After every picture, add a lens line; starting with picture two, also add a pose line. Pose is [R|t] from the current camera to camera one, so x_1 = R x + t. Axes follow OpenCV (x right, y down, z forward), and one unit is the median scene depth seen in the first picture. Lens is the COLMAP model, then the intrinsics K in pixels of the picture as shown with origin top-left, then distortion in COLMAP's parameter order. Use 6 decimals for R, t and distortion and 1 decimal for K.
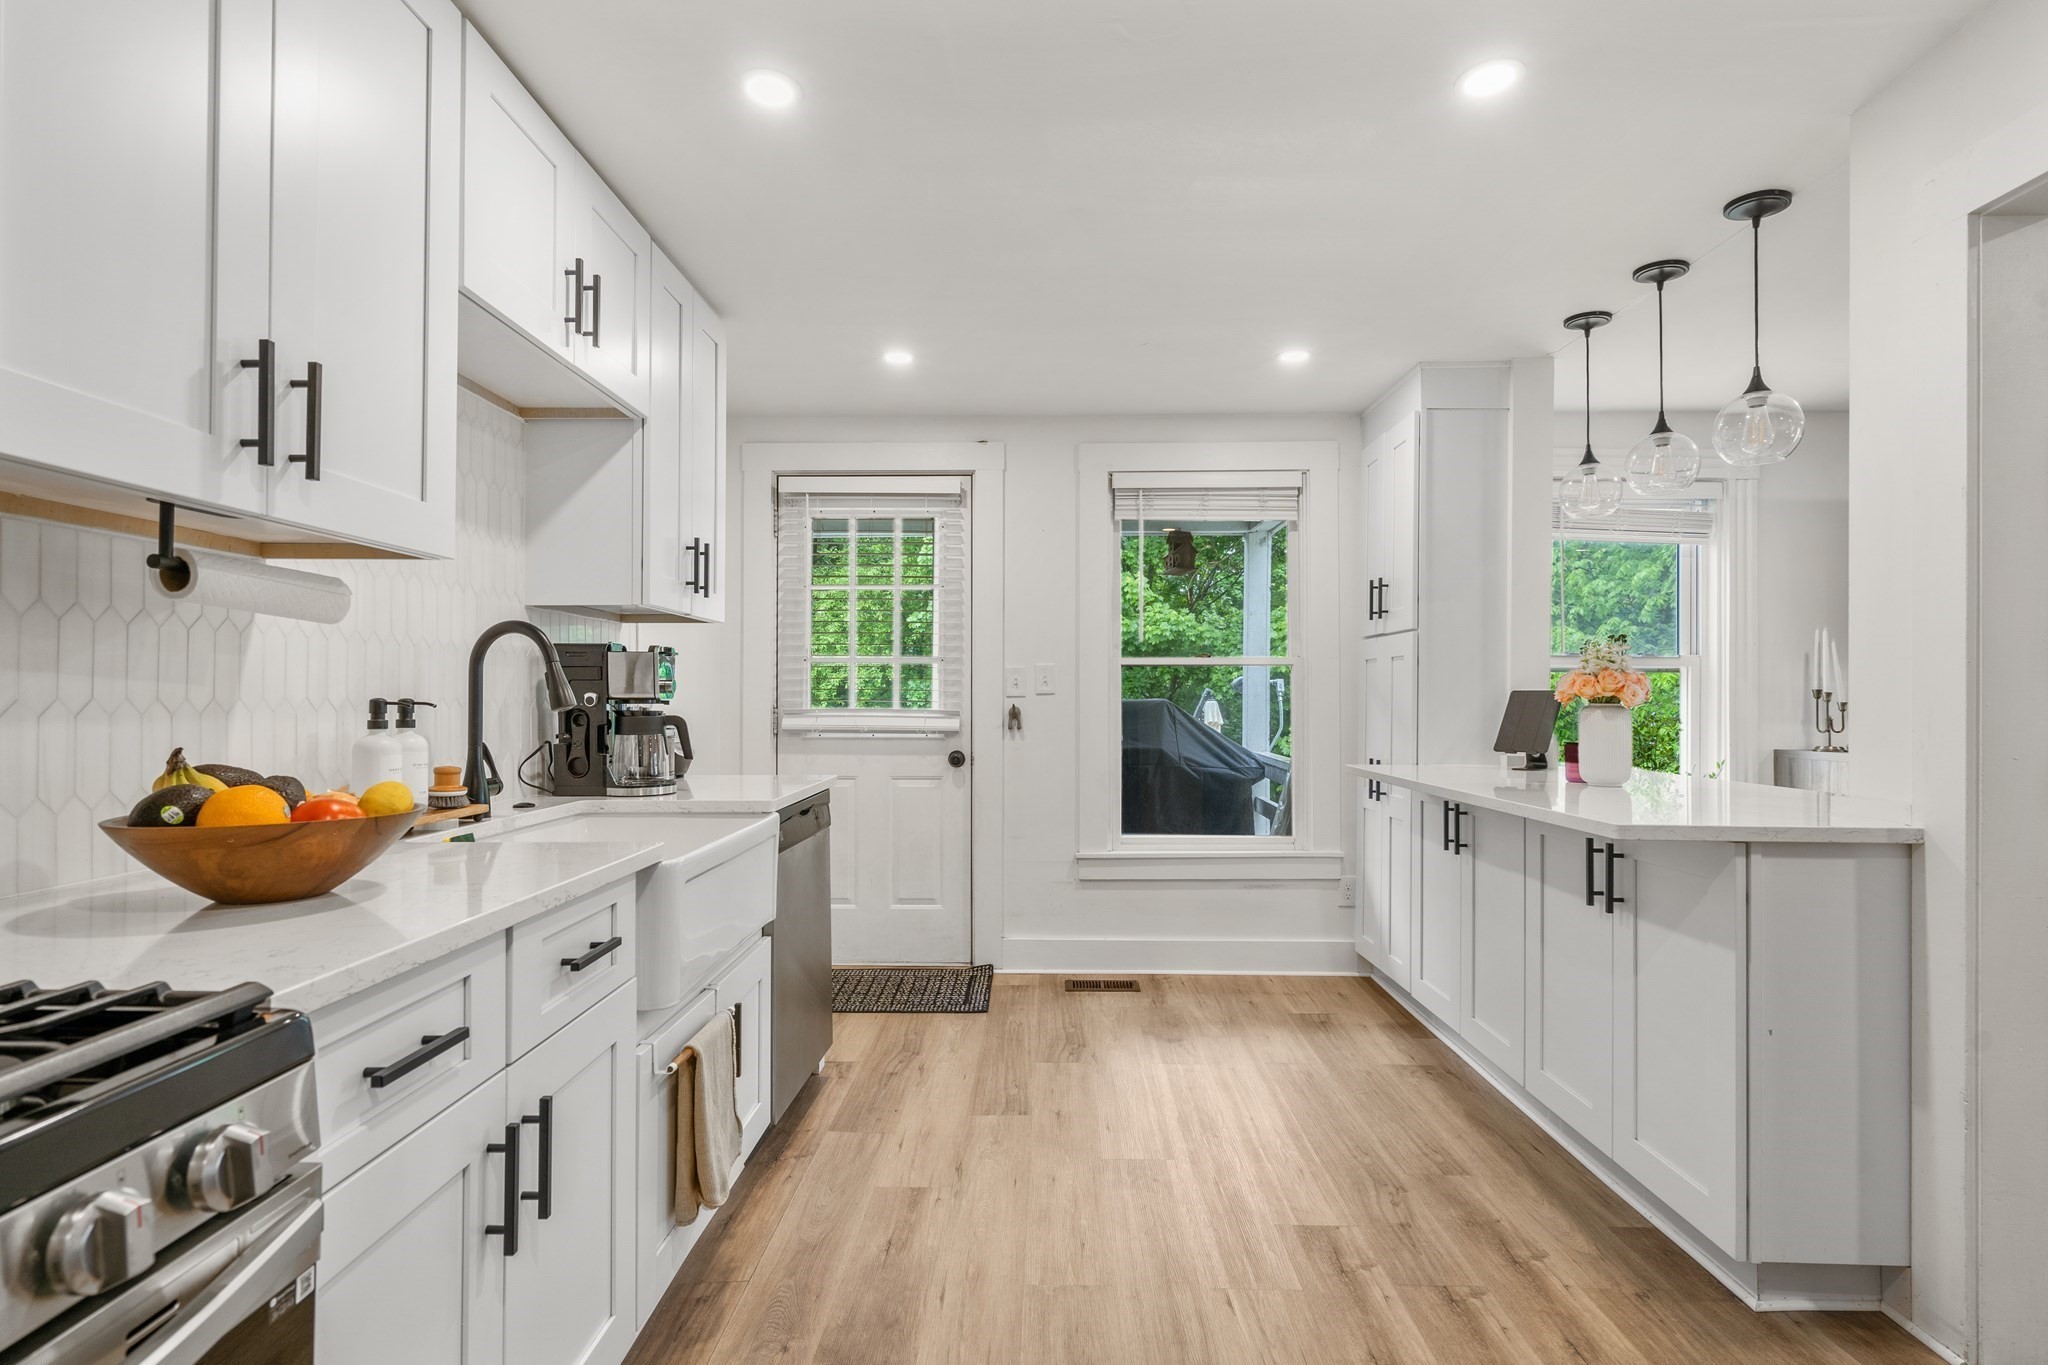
lens RADIAL K [[1030.5, 0, 1024.0], [0, 1030.5, 682.5], [0, 0, 1]] dist [-0.000003, 0.001599]
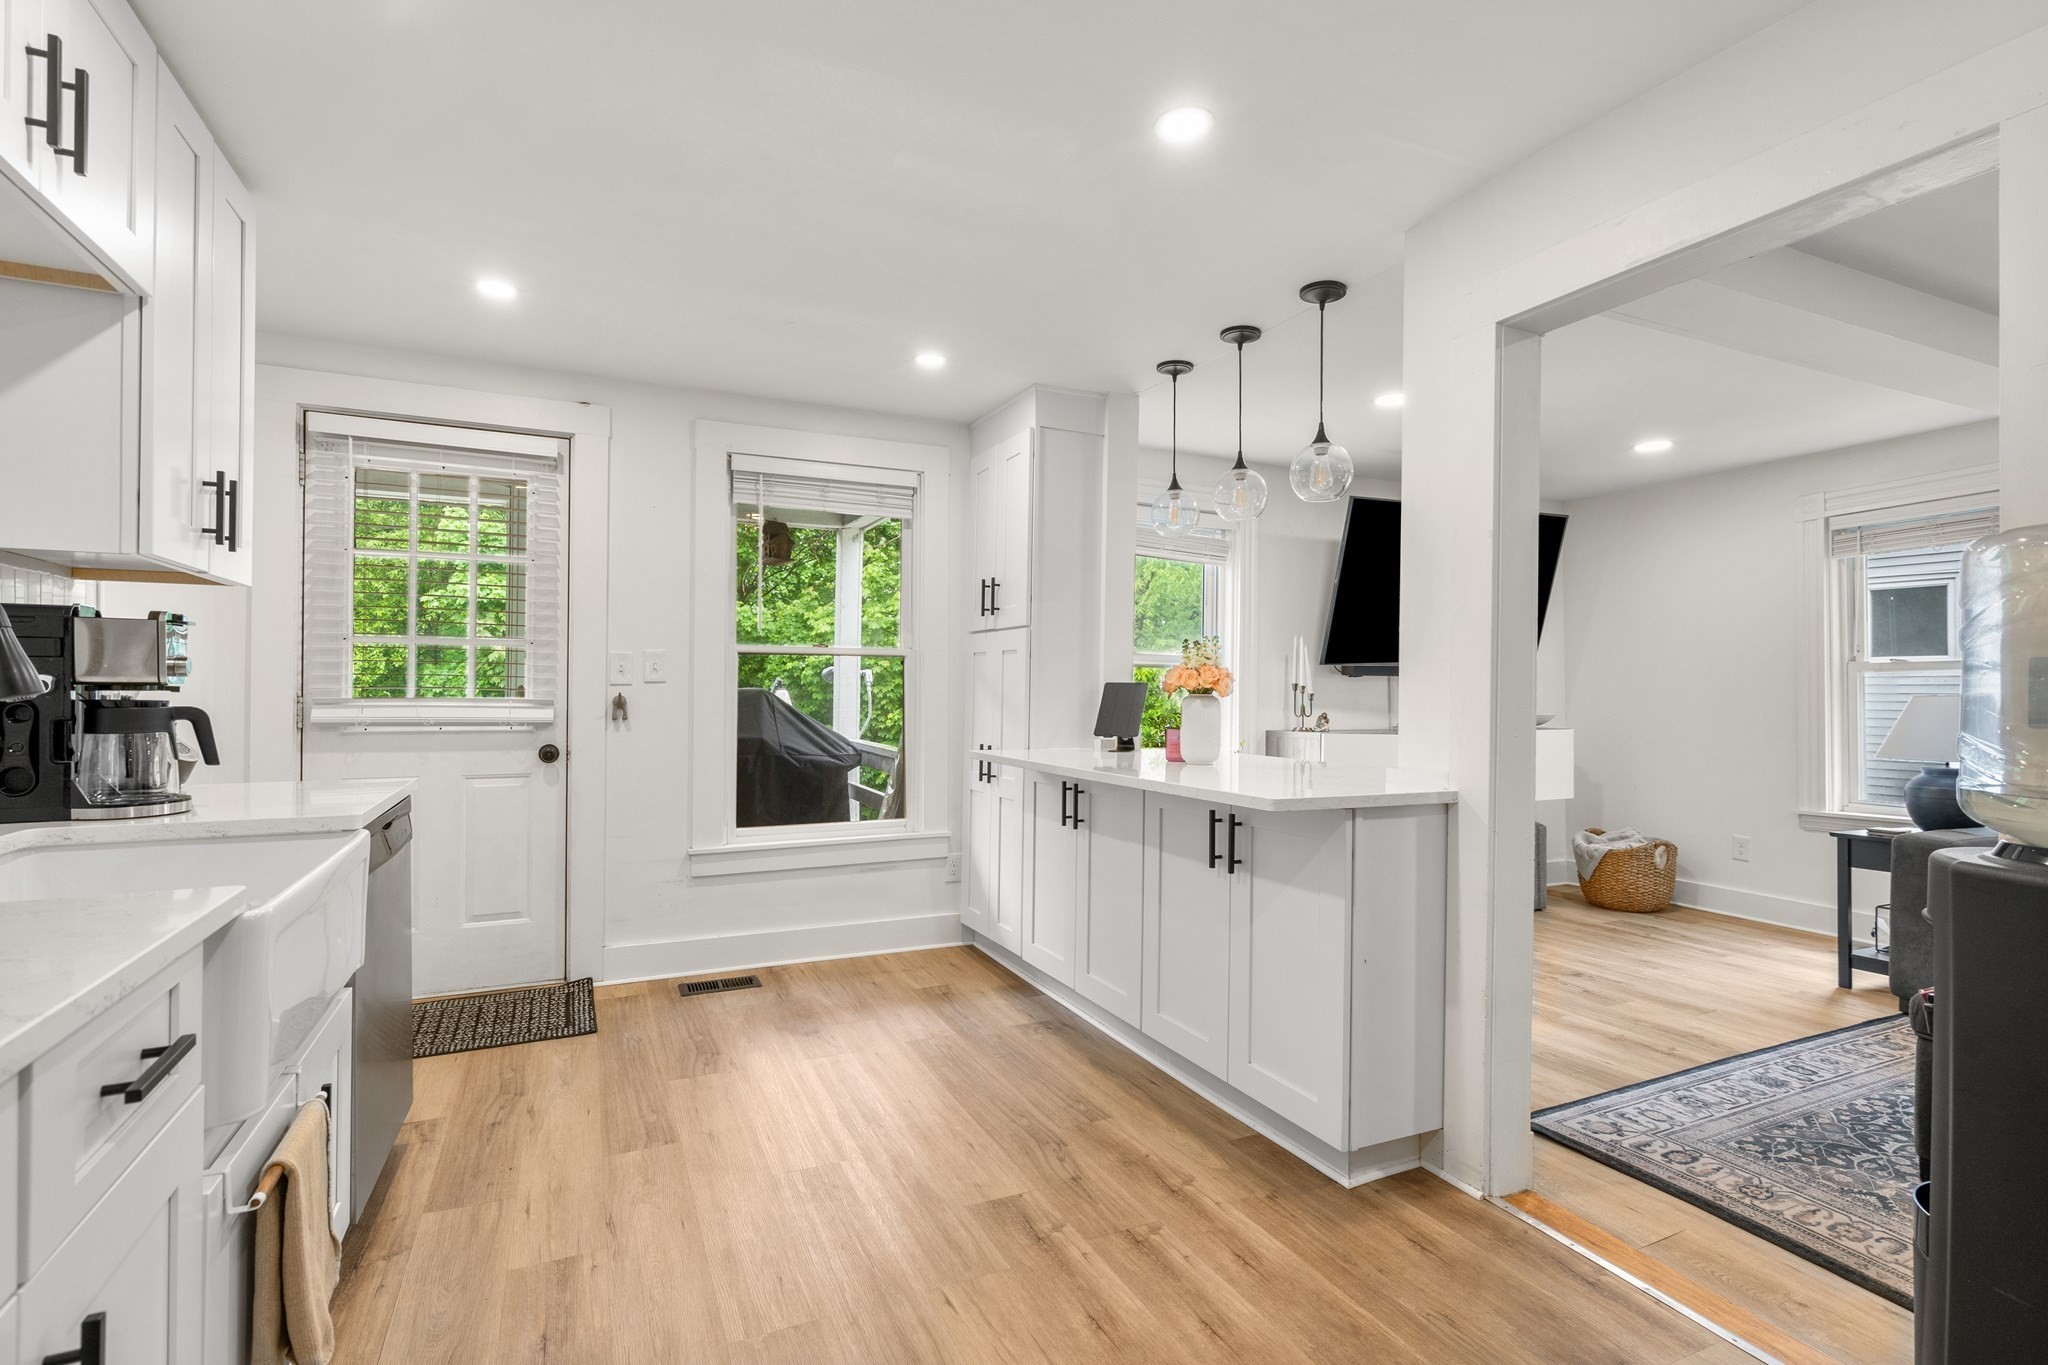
lens RADIAL K [[960.0, 0, 1024.0], [0, 960.0, 682.5], [0, 0, 1]] dist [-0.001583, 0.001949]
pose [[0.895227, 0.008138, 0.445537, -0.084728], [-0.012476, 0.999899, 0.006803, 0.001820], [-0.445437, -0.011649, 0.895238, 0.087378]]
